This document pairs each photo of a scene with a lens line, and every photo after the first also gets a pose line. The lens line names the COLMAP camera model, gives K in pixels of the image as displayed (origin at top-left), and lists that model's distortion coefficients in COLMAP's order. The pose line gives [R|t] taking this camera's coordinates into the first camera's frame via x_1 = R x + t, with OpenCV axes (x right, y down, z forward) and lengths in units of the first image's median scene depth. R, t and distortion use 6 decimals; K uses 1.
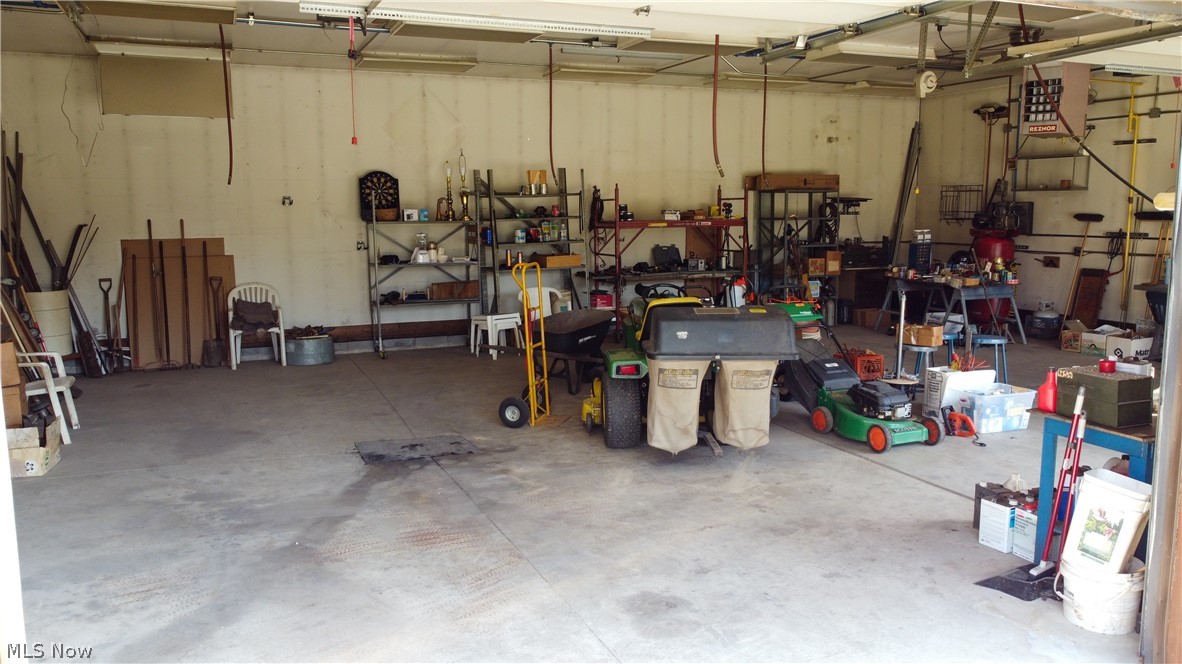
lens RADIAL K [[892.0, 0, 591.0], [0, 892.0, 332.0], [0, 0, 1]] dist [0.004365, -0.000543]
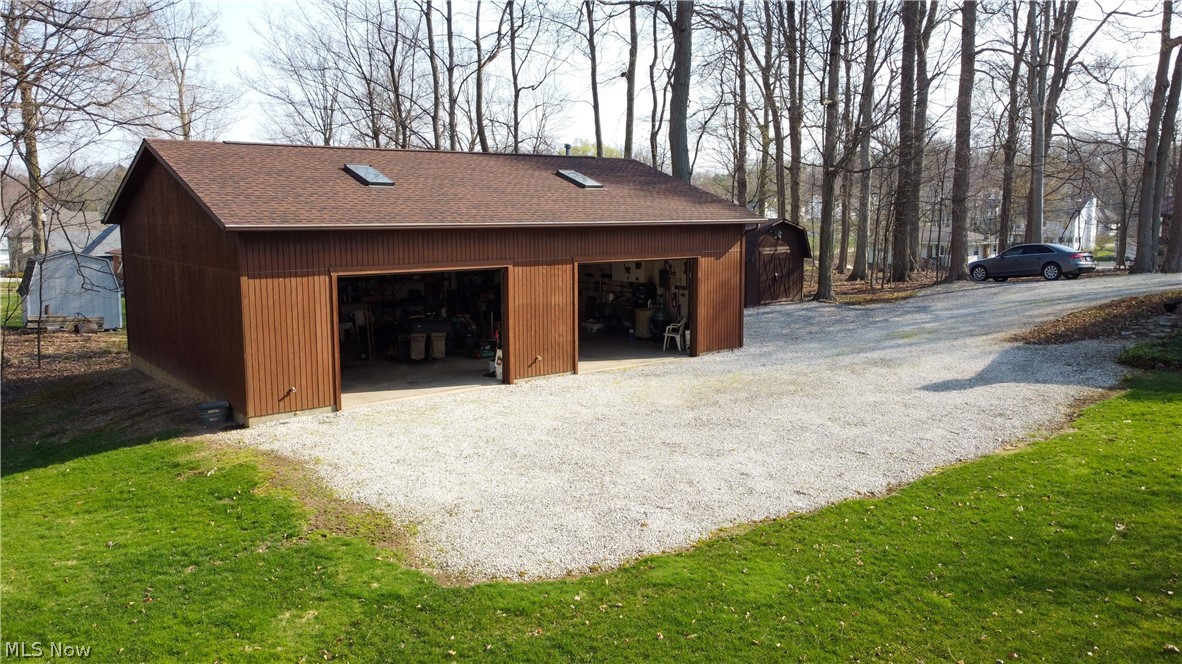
lens RADIAL K [[892.0, 0, 591.0], [0, 892.0, 332.0], [0, 0, 1]] dist [0.004365, -0.000543]
pose [[0.962816, -0.038025, 0.267467, -0.104060], [0.039098, 0.999235, 0.001312, 0.025696], [-0.267312, 0.009194, 0.963566, -1.429395]]
